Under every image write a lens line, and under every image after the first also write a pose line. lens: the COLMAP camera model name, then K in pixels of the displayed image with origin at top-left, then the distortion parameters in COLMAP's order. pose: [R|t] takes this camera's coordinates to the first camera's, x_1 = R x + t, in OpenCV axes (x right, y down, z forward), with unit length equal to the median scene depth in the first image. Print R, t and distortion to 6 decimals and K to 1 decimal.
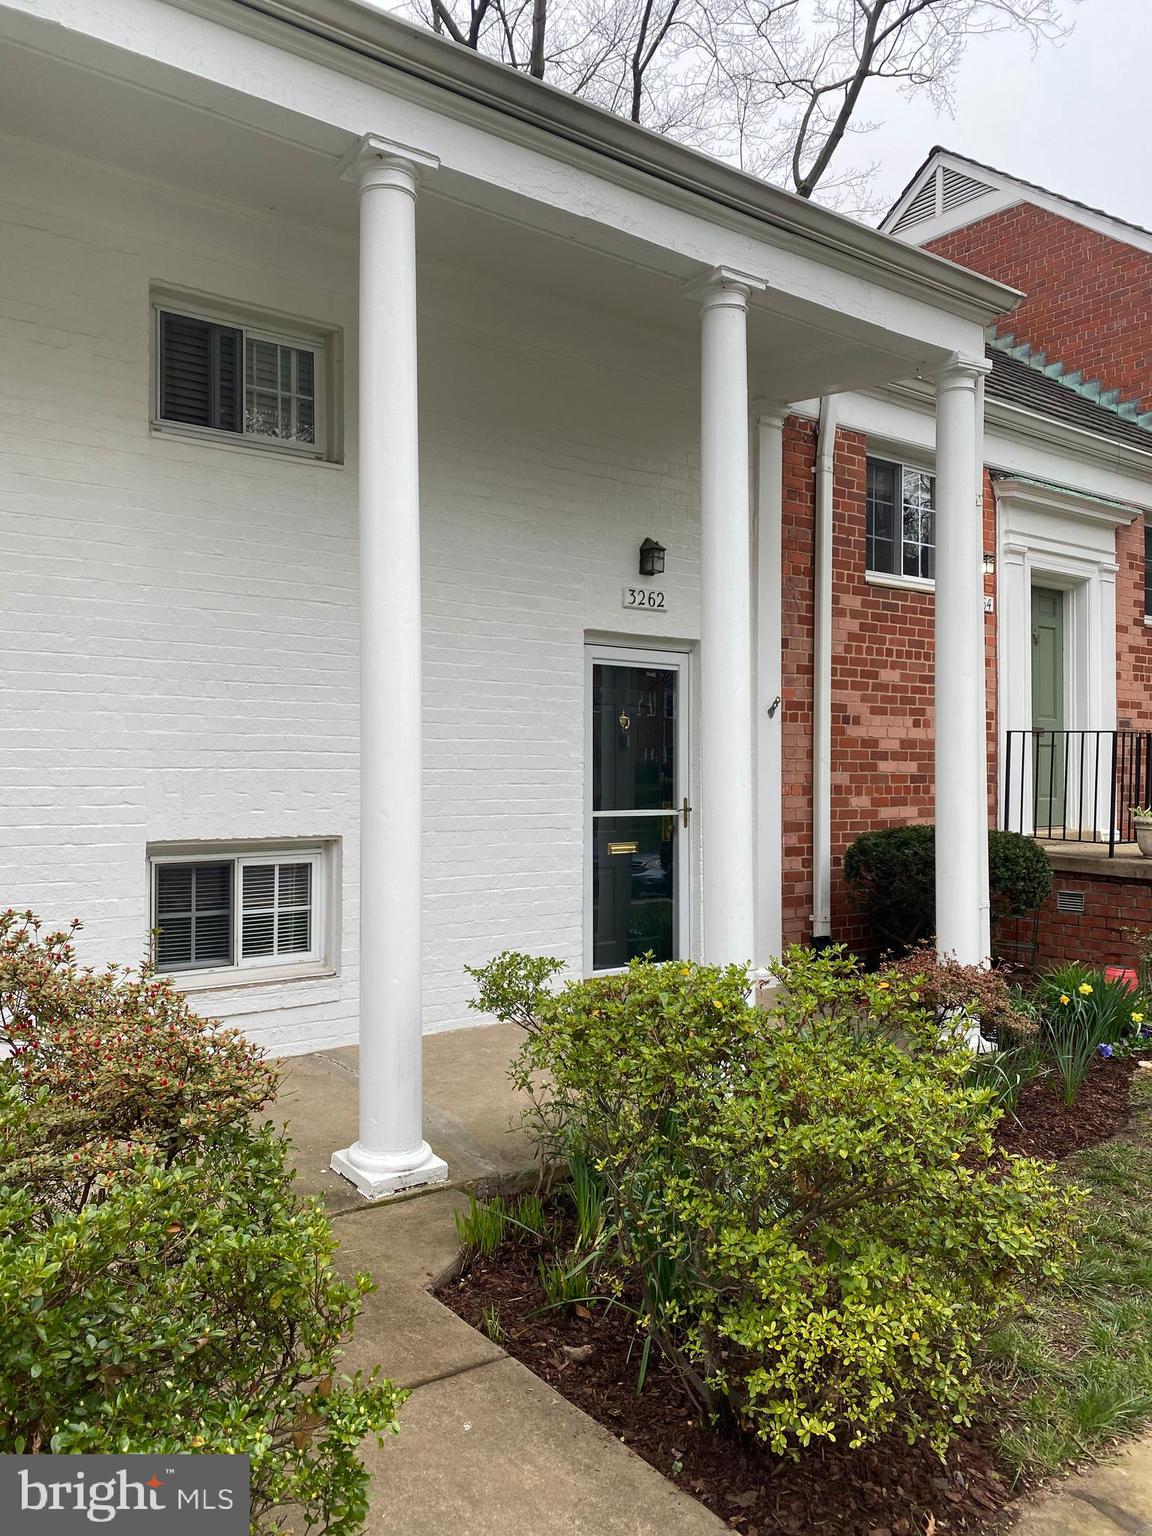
lens RADIAL K [[1167.4, 0, 573.8], [0, 1167.4, 754.2], [0, 0, 1]] dist [0.075855, -0.138843]
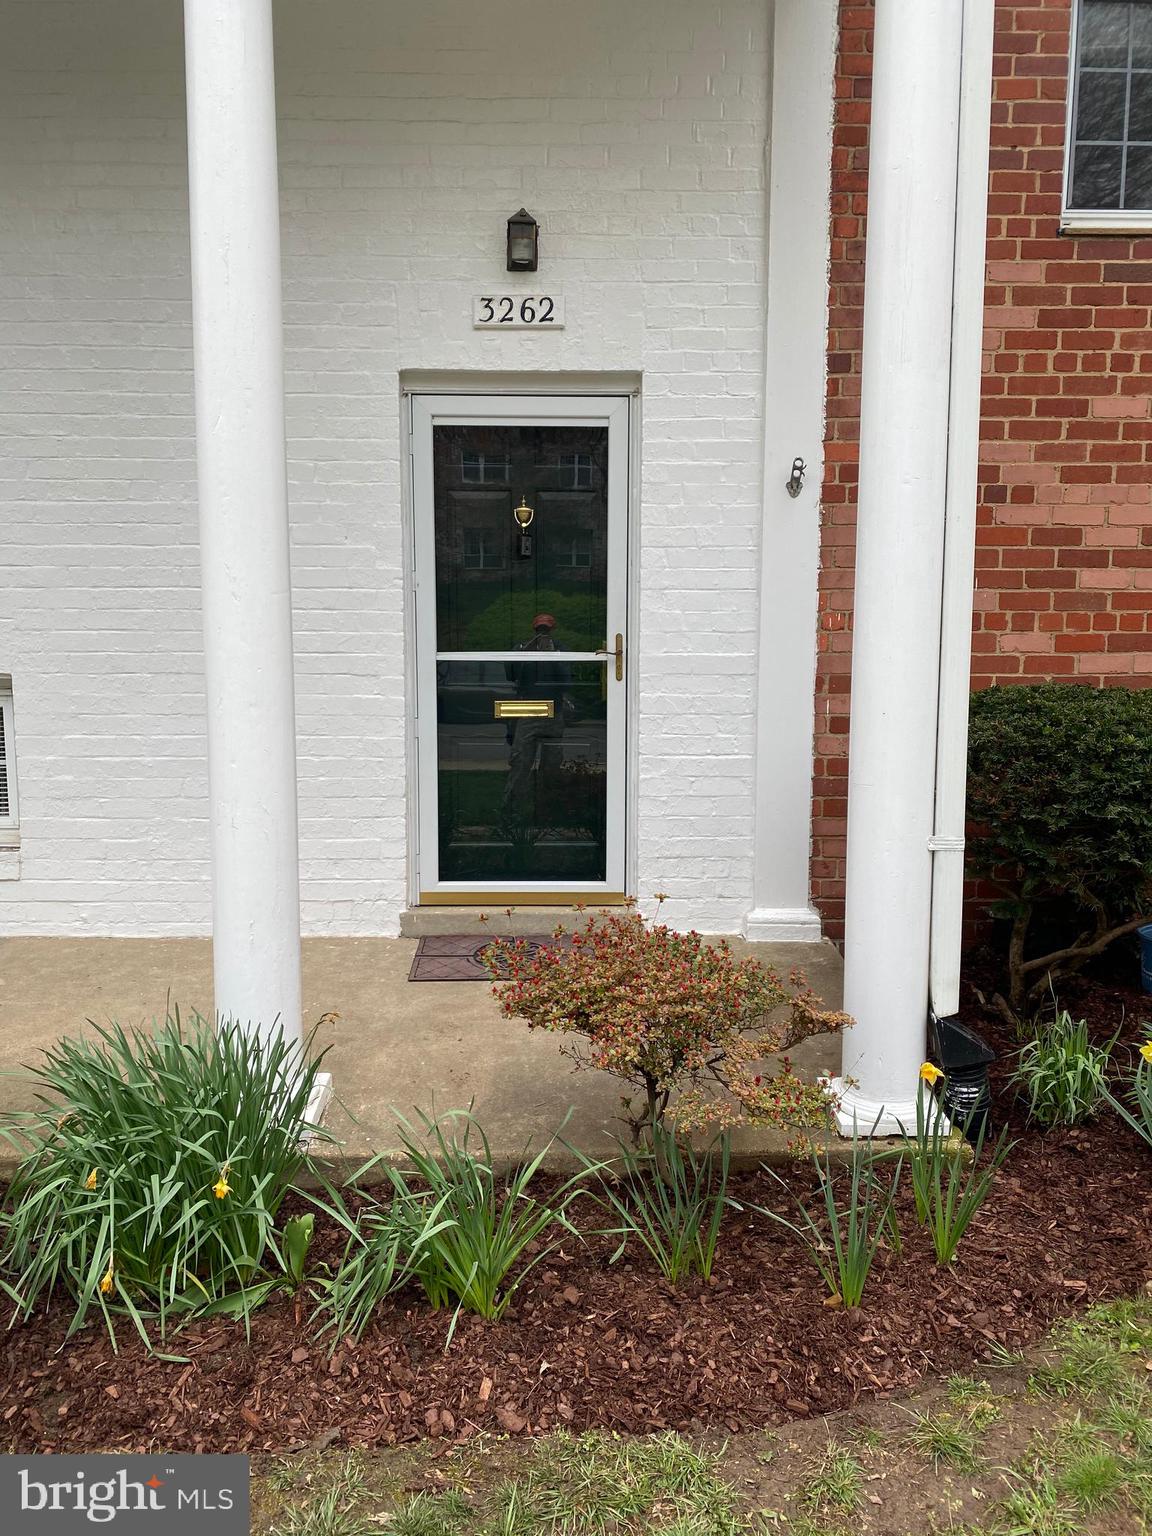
lens RADIAL K [[1167.4, 0, 573.8], [0, 1167.4, 754.2], [0, 0, 1]] dist [0.075855, -0.138843]
pose [[0.815818, 0.063197, -0.574845, 0.444806], [0.012537, 0.991845, 0.126834, 0.021788], [0.578173, -0.110680, 0.808373, 0.464842]]
